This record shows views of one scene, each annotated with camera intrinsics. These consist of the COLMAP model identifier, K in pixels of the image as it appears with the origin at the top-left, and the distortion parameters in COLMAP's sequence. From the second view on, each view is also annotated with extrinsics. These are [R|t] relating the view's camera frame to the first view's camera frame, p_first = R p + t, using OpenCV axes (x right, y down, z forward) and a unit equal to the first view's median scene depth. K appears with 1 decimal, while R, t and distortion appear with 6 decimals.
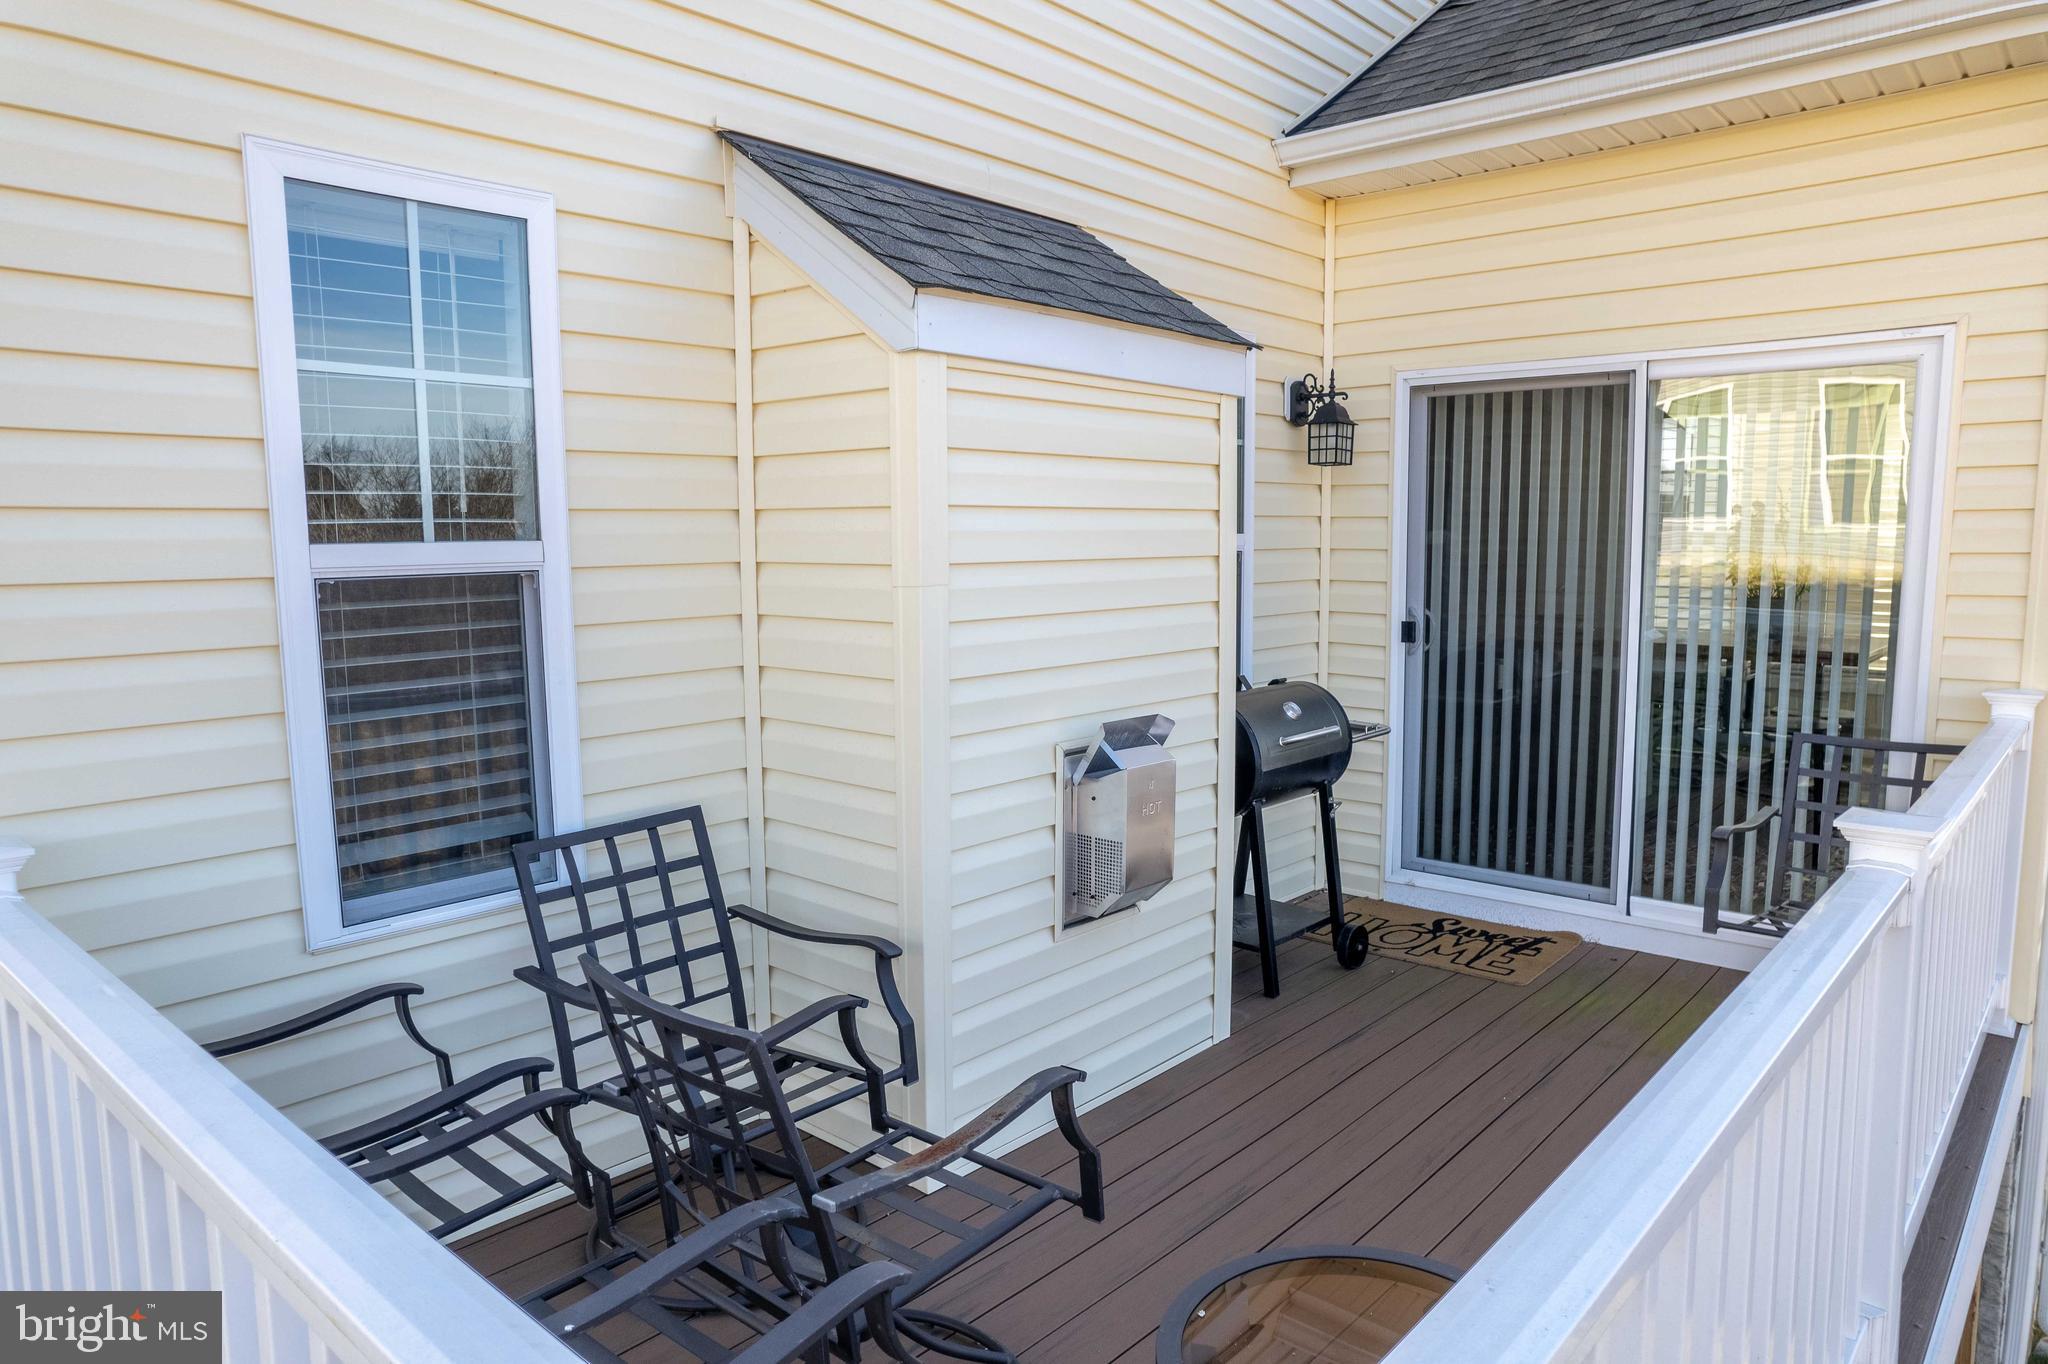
lens RADIAL K [[1333.5, 0, 1029.5], [0, 1333.5, 696.5], [0, 0, 1]] dist [-0.076331, 0.071571]
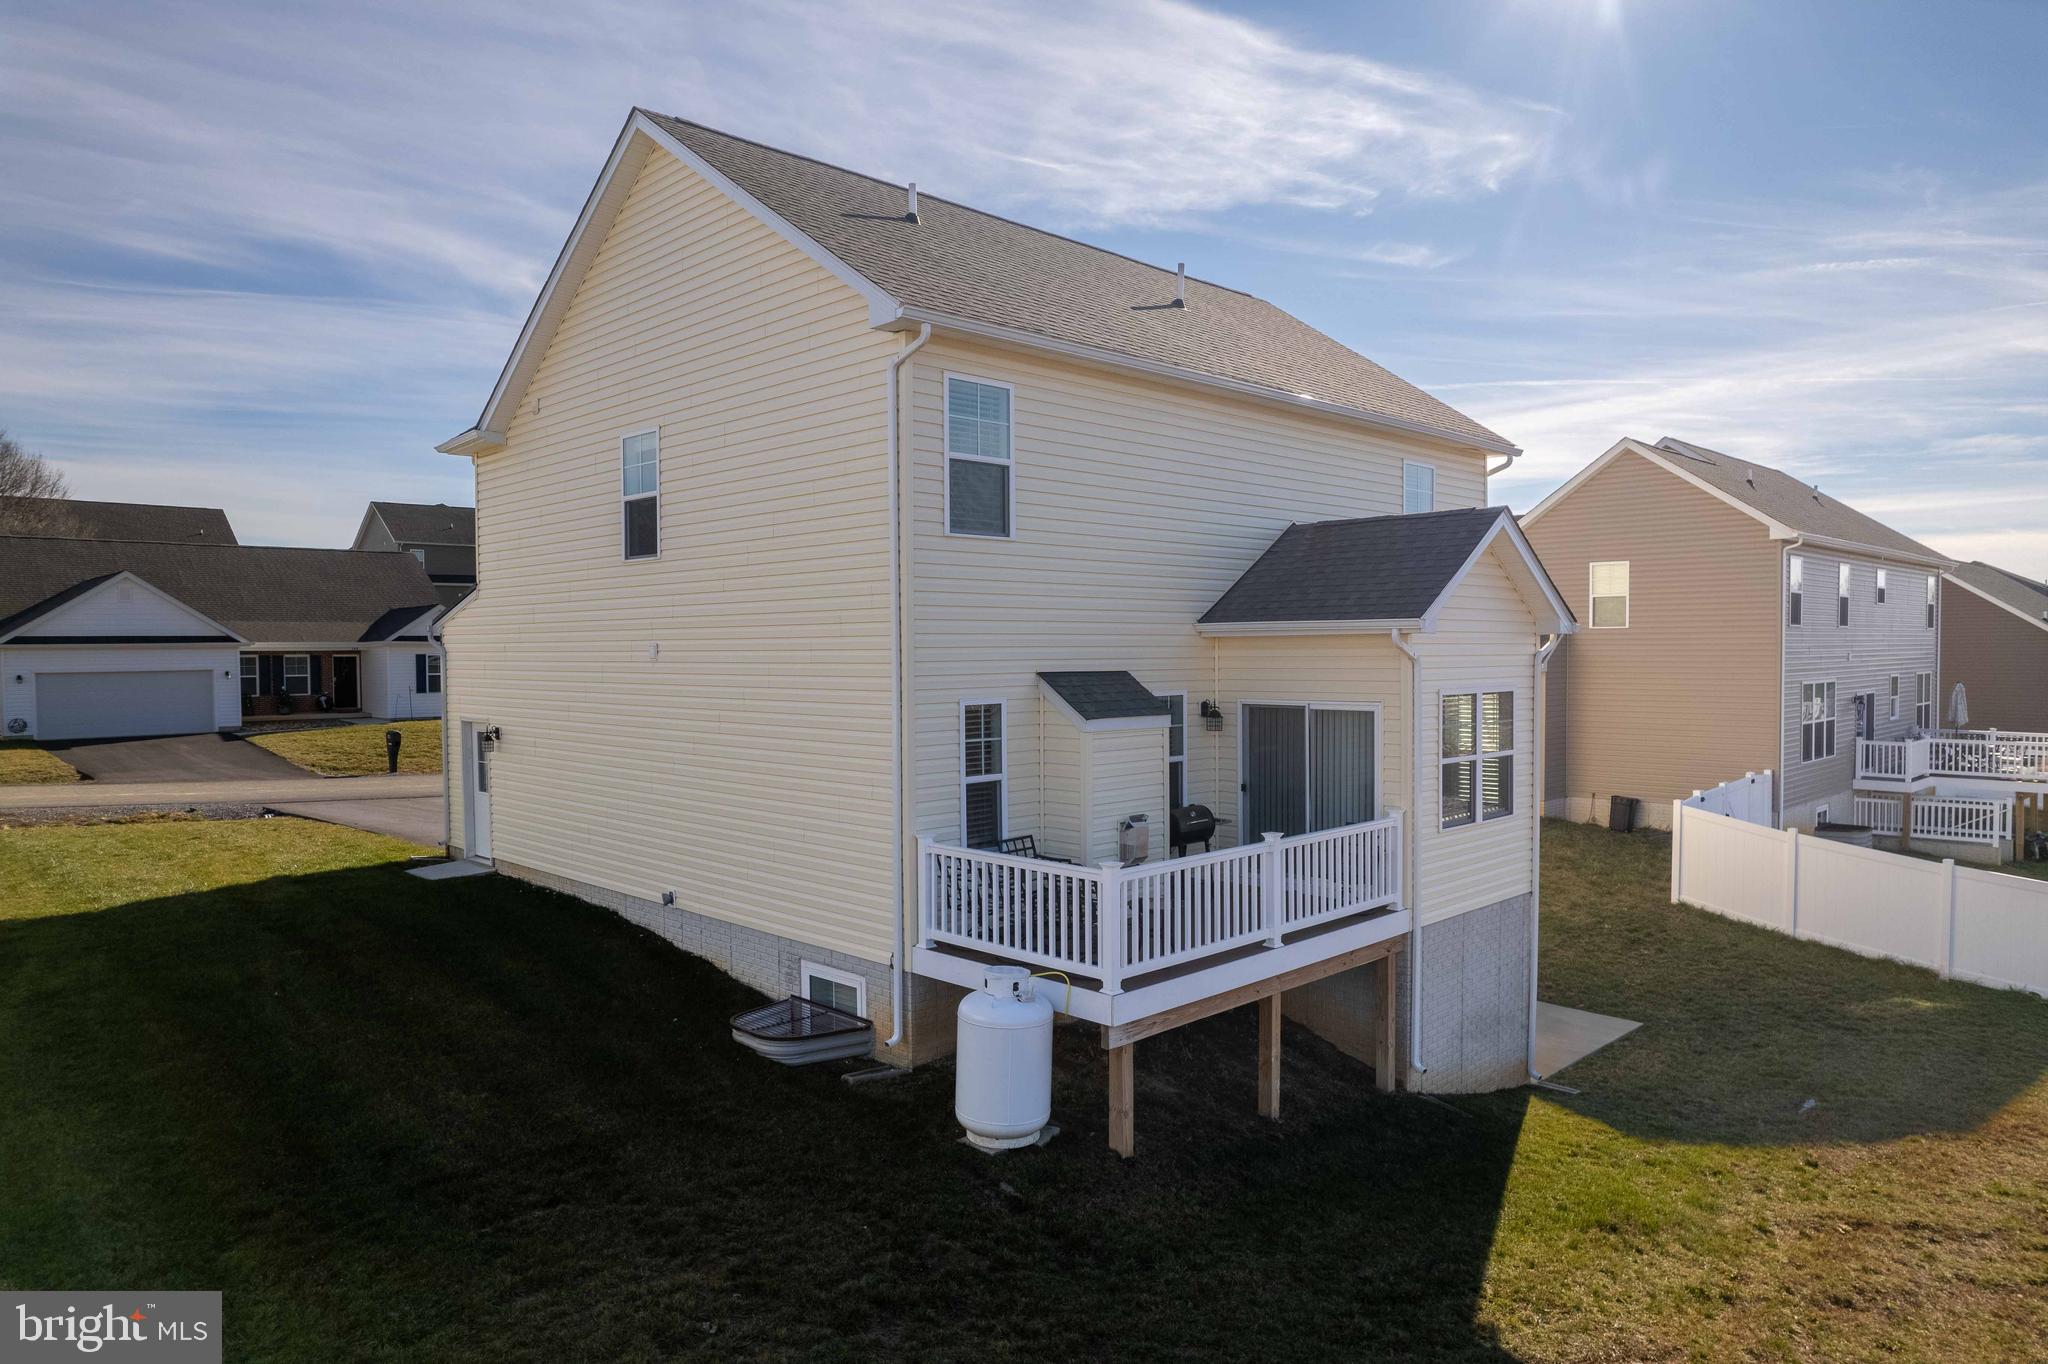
lens RADIAL K [[1333.5, 0, 1029.5], [0, 1333.5, 696.5], [0, 0, 1]] dist [-0.076331, 0.071571]
pose [[0.997929, 0.002880, -0.064254, 0.008390], [-0.008225, 0.996509, -0.083084, -0.002141], [0.063791, 0.083440, 0.994469, -2.339054]]
